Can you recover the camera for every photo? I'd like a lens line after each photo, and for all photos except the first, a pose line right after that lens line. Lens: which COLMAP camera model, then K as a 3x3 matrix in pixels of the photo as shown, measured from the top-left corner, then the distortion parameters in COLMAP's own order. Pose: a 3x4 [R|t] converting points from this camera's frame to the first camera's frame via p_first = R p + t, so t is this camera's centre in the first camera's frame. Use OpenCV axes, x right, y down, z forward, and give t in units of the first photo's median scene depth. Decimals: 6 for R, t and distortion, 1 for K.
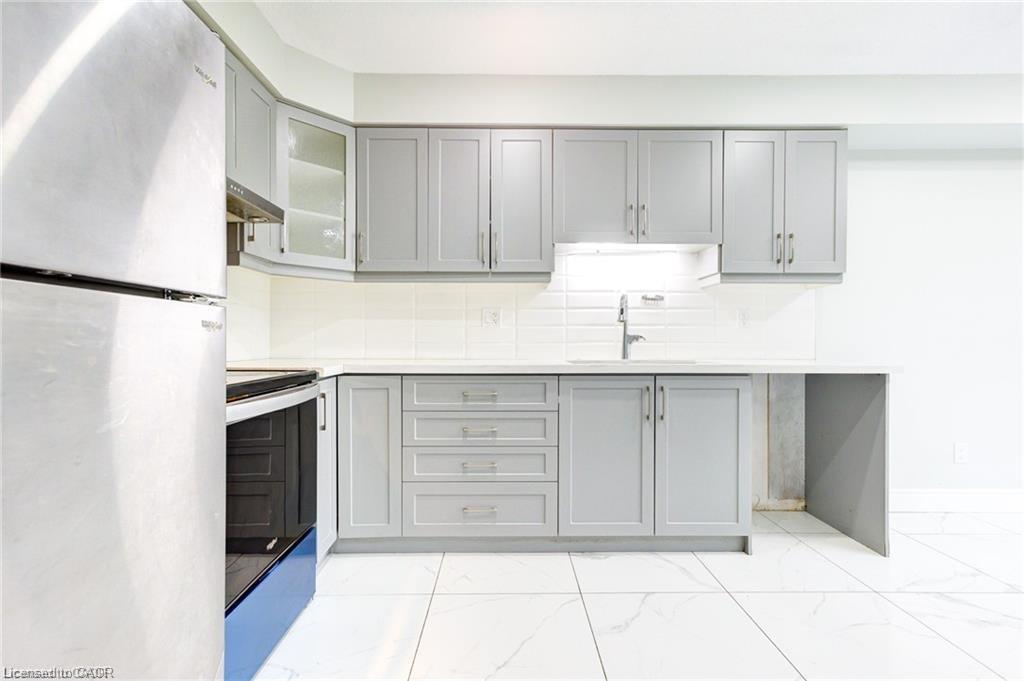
lens RADIAL K [[494.1, 0, 513.3], [0, 494.1, 337.3], [0, 0, 1]] dist [0.013230, 0.000472]
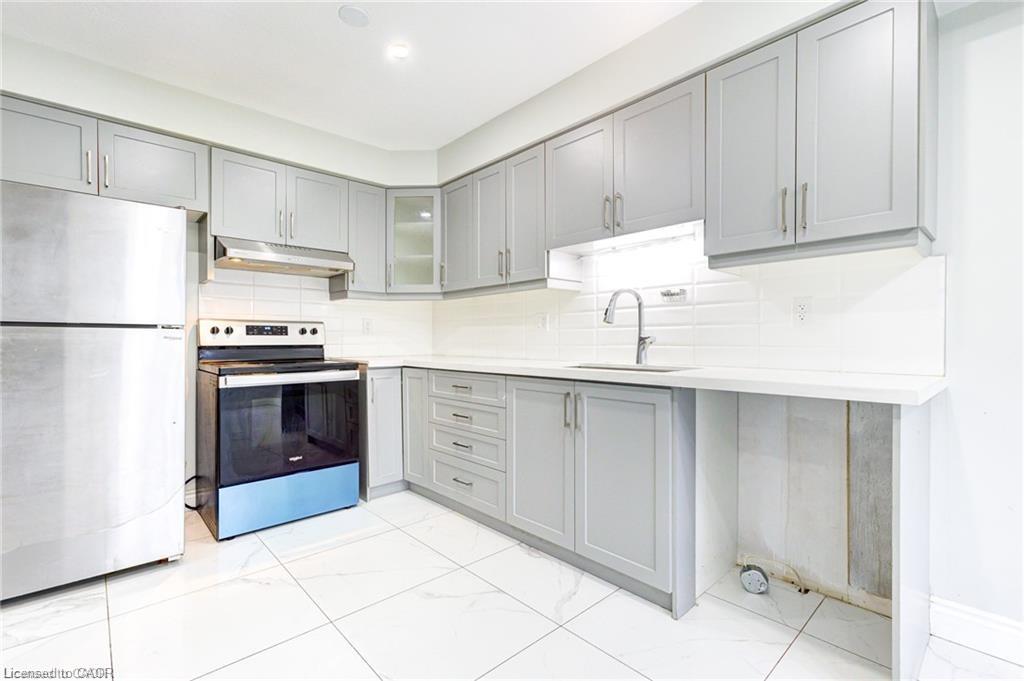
lens RADIAL K [[468.3, 0, 514.1], [0, 468.3, 338.5], [0, 0, 1]] dist [0.005703, 0.003433]
pose [[0.661700, -0.005402, -0.749749, 0.781605], [0.005269, 0.999983, -0.002554, -0.001273], [0.749750, -0.002260, 0.661717, 0.292825]]
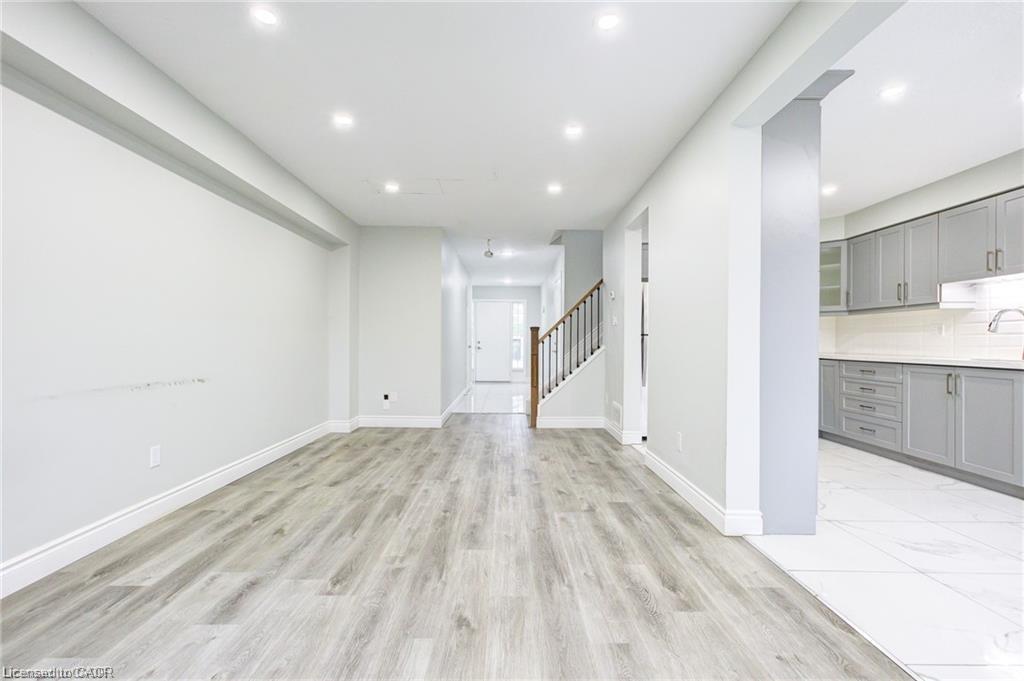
lens RADIAL K [[468.3, 0, 506.5], [0, 468.3, 342.2], [0, 0, 1]] dist [0.005703, 0.003433]
pose [[-0.005908, 0.000285, -0.999983, 1.621460], [-0.002136, 0.999998, 0.000298, 0.000399], [0.999980, 0.002138, -0.005908, -0.390555]]
